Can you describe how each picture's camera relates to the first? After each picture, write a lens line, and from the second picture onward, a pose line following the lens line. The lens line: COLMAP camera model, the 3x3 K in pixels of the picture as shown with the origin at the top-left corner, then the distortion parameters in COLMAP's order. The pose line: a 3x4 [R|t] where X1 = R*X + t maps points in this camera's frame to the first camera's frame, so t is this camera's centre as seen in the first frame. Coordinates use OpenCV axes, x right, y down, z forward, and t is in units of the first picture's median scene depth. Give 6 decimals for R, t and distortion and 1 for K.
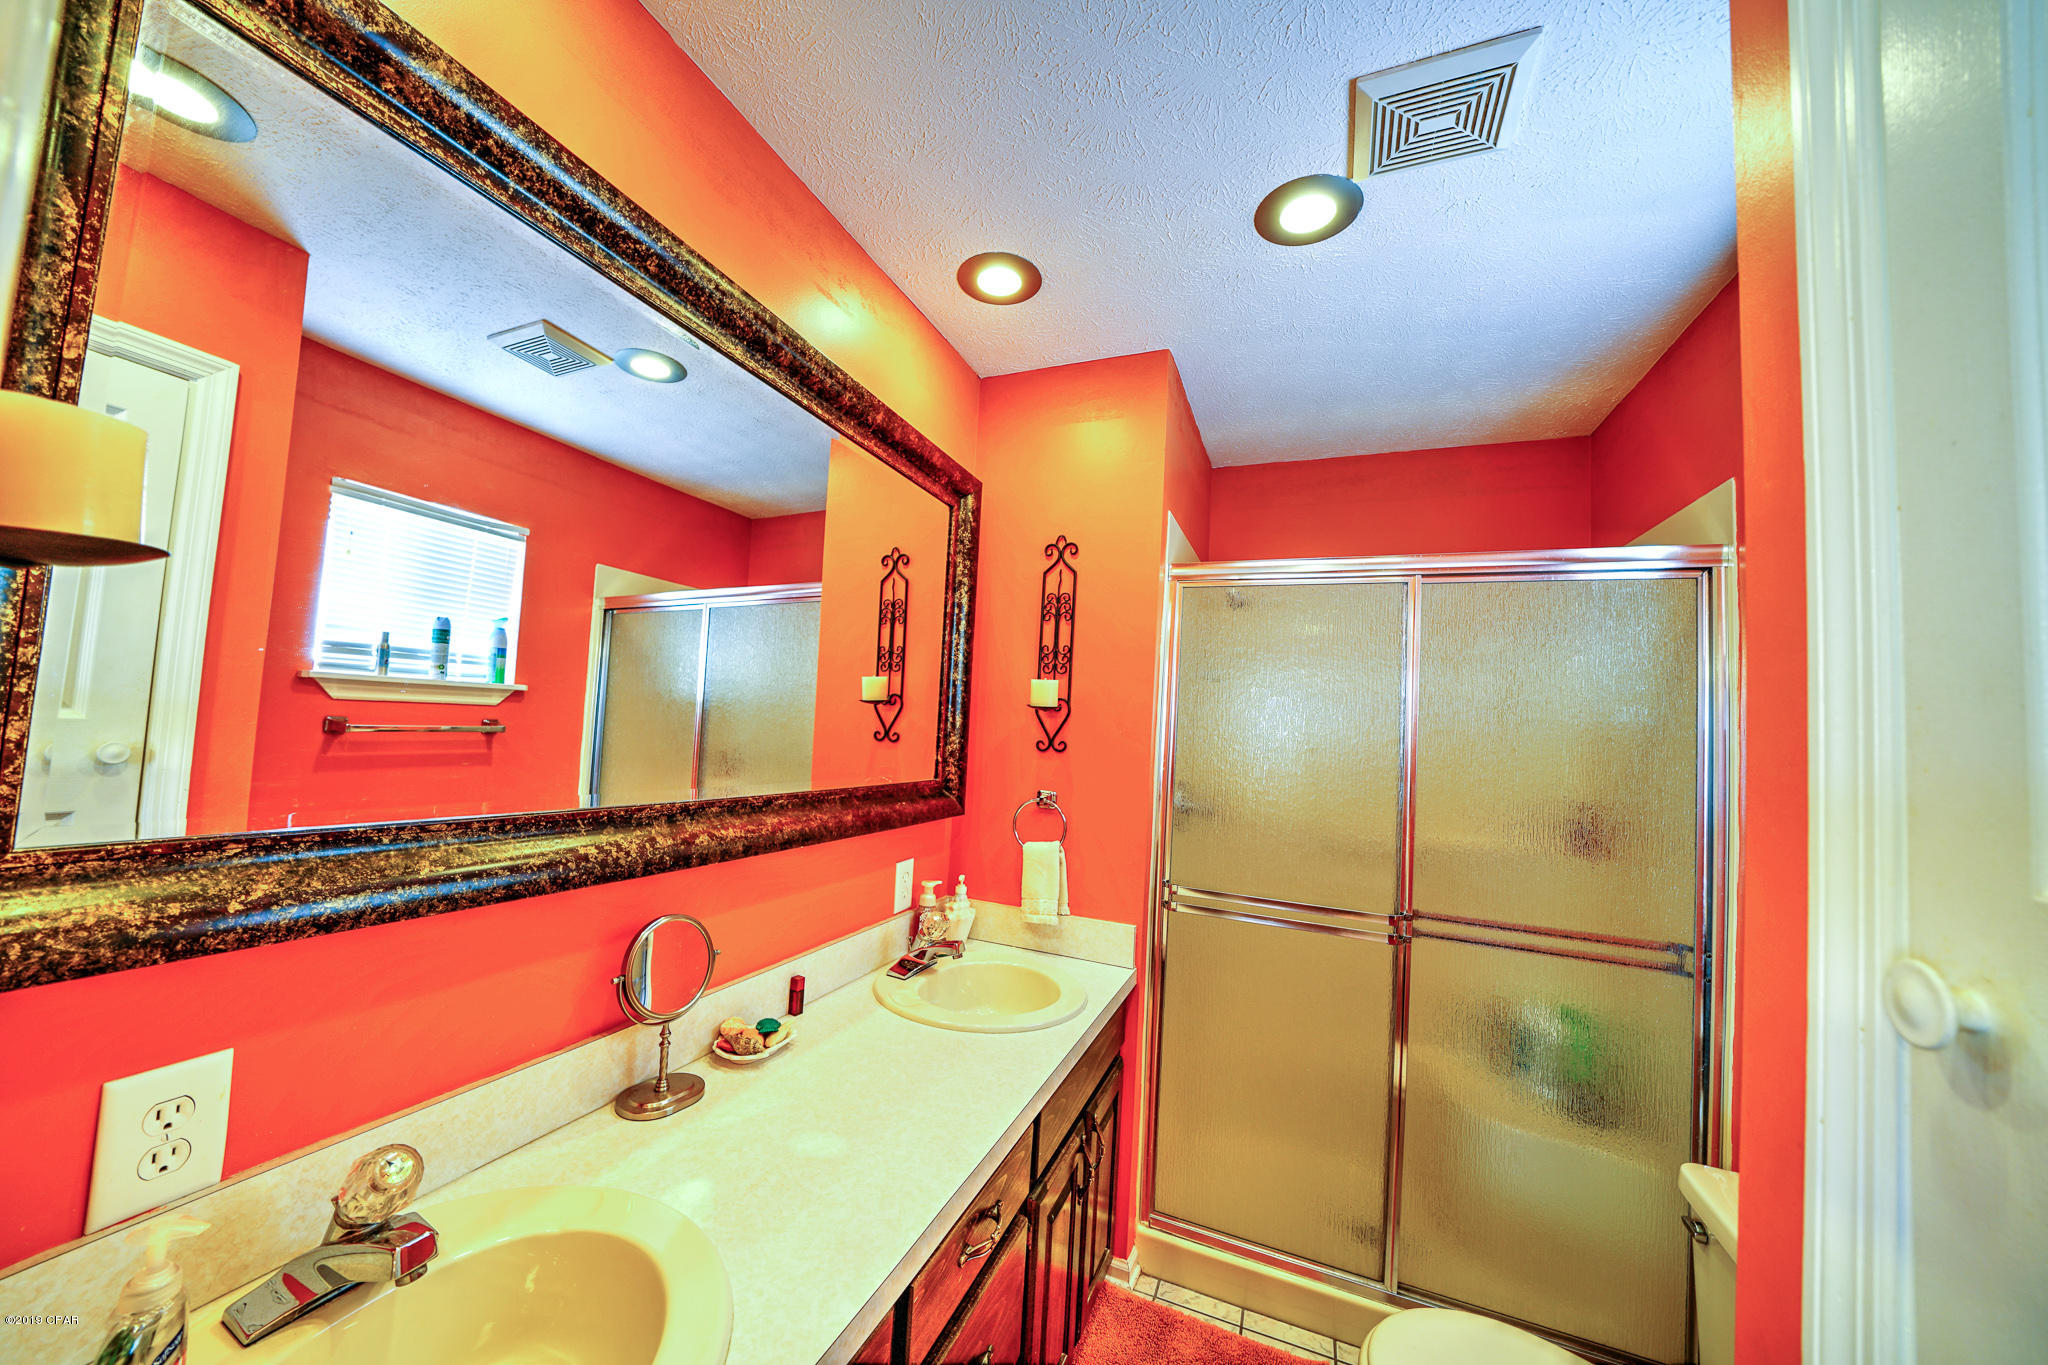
lens RADIAL K [[708.9, 0, 1004.1], [0, 708.9, 684.2], [0, 0, 1]] dist [-0.026006, 0.003293]
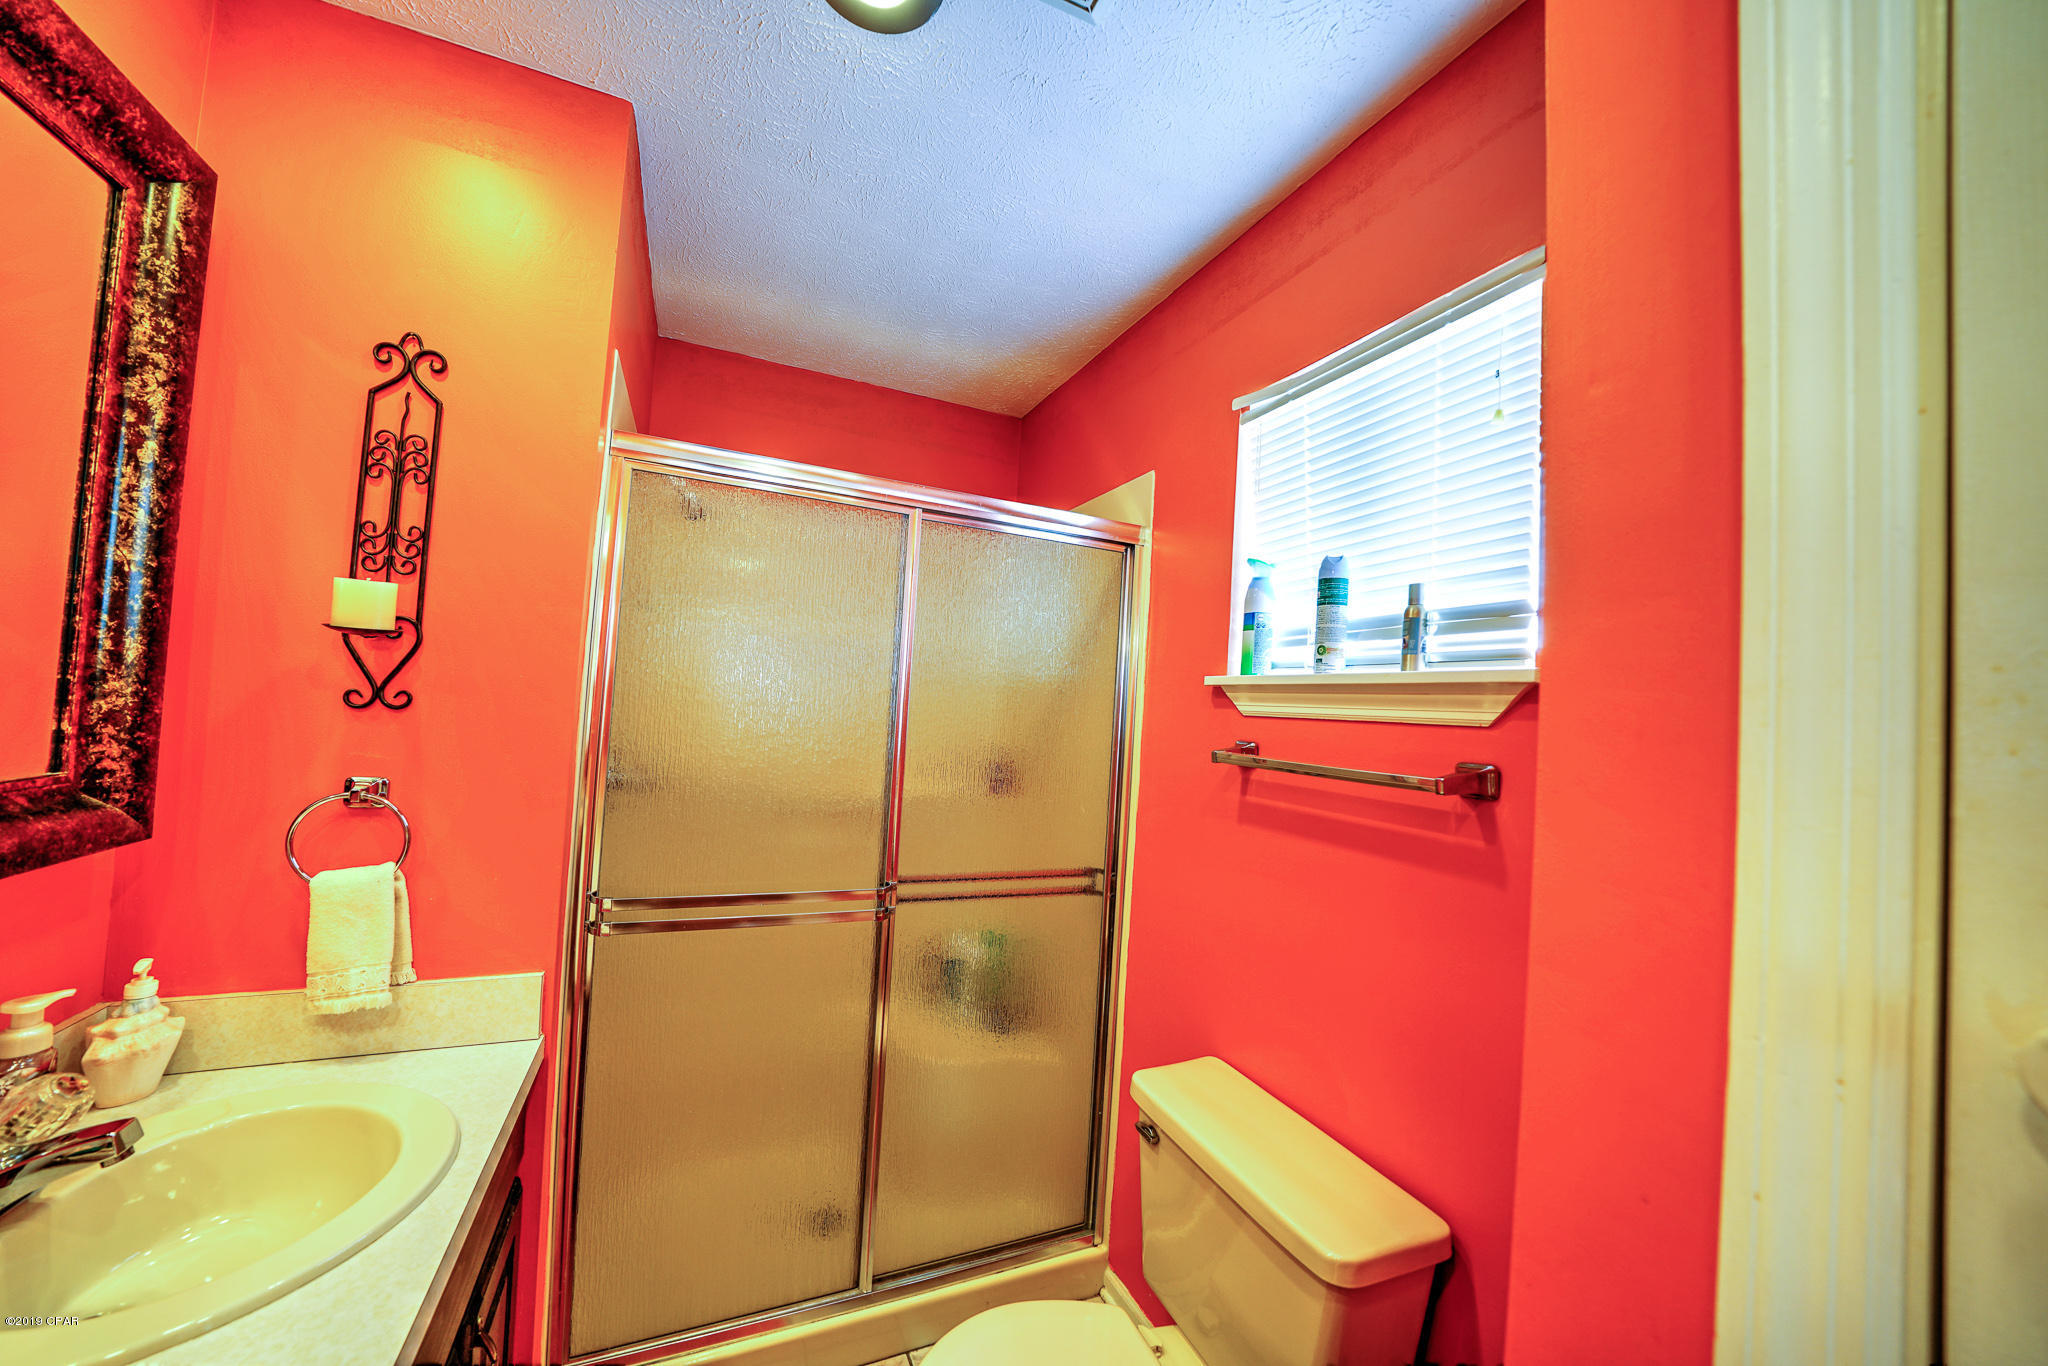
lens RADIAL K [[708.9, 0, 996.7], [0, 708.9, 683.0], [0, 0, 1]] dist [-0.026006, 0.003293]
pose [[0.692805, 0.009941, 0.721056, 0.007100], [-0.060616, 0.997169, 0.044492, 0.019026], [-0.718573, -0.074532, 0.691446, 0.253772]]
